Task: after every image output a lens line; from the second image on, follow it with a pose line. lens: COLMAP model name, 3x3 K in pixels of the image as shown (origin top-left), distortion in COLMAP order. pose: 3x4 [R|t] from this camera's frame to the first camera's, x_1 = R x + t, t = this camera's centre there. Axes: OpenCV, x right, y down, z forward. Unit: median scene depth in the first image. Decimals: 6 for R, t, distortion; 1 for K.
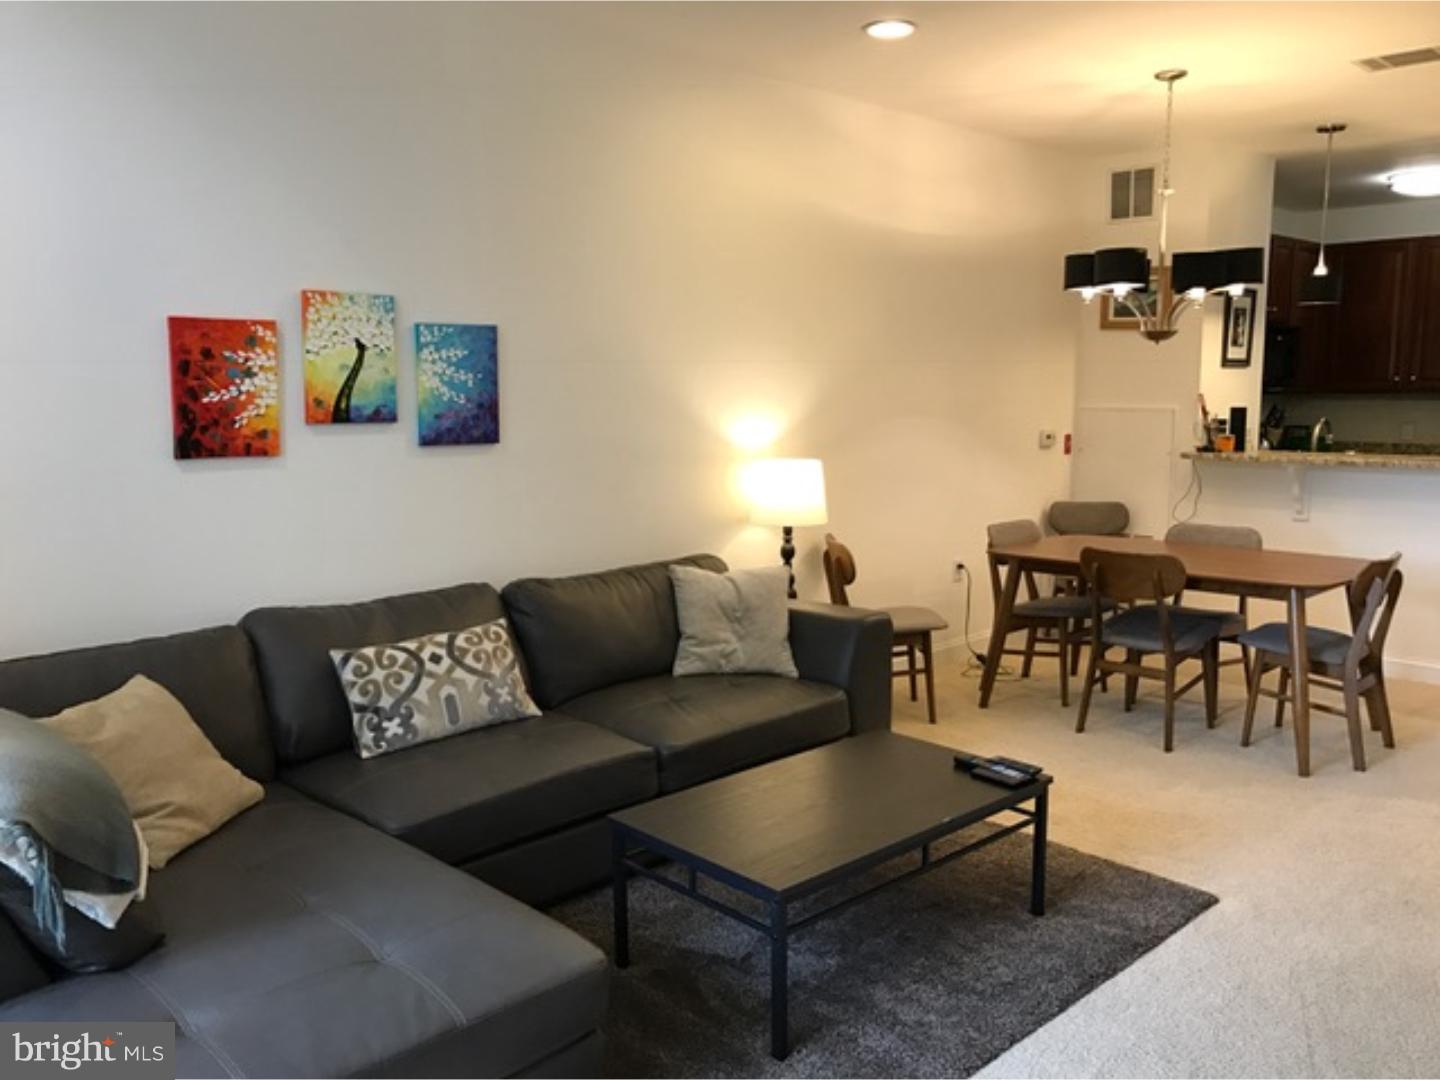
lens RADIAL K [[1192.1, 0, 715.6], [0, 1192.1, 534.8], [0, 0, 1]] dist [0.040014, -0.032225]
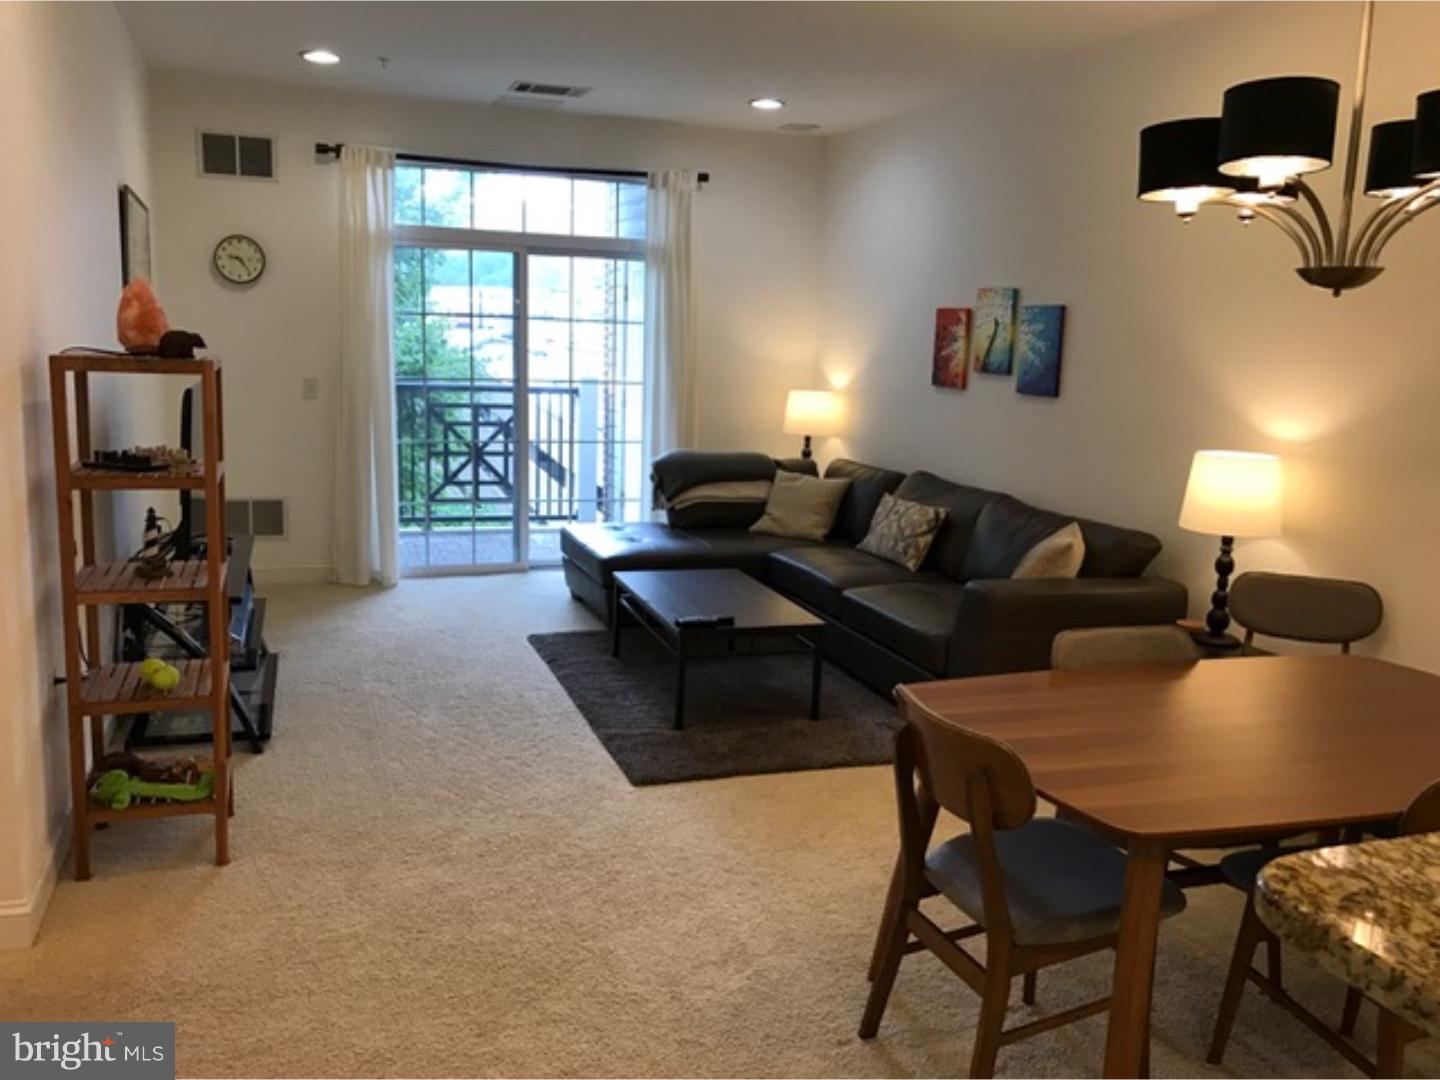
lens RADIAL K [[1192.1, 0, 722.2], [0, 1192.1, 534.9], [0, 0, 1]] dist [0.040014, -0.032225]
pose [[-0.420222, 0.142861, -0.896105, 1.219282], [-0.150443, 0.962894, 0.224057, -0.179650], [0.894863, 0.228966, -0.383137, 1.286557]]
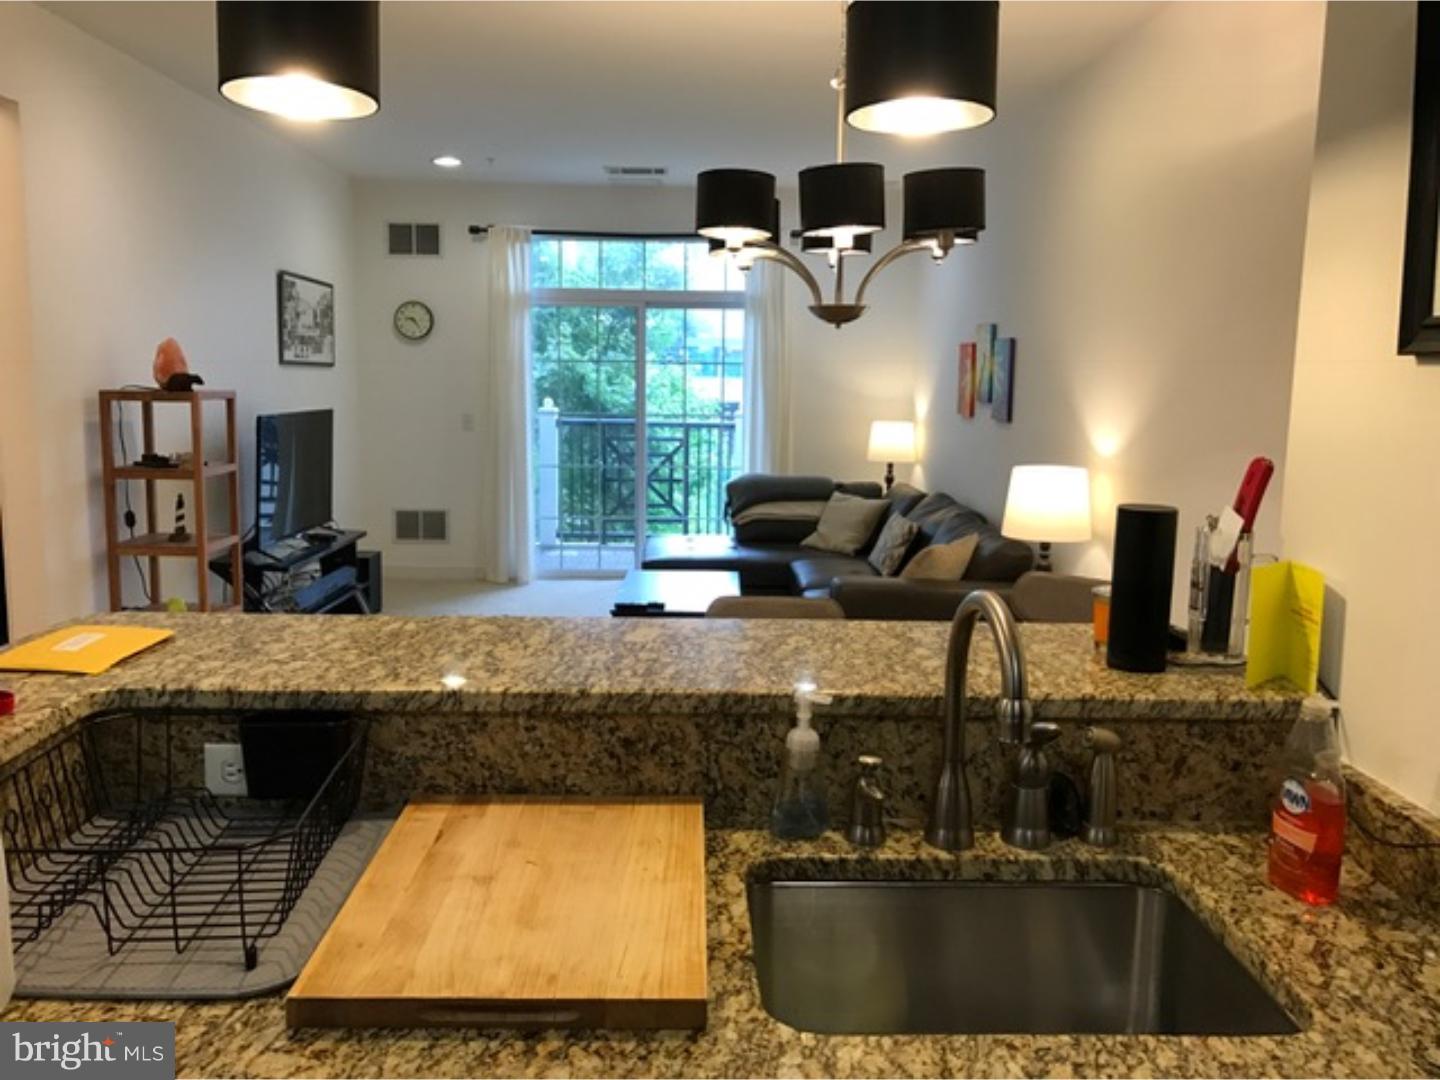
lens RADIAL K [[1192.1, 0, 726.0], [0, 1192.1, 542.2], [0, 0, 1]] dist [0.040014, -0.032225]
pose [[-0.681285, 0.100967, -0.725022, 1.145027], [-0.107342, 0.965956, 0.235386, -0.251369], [0.724105, 0.238190, -0.647253, 1.816876]]
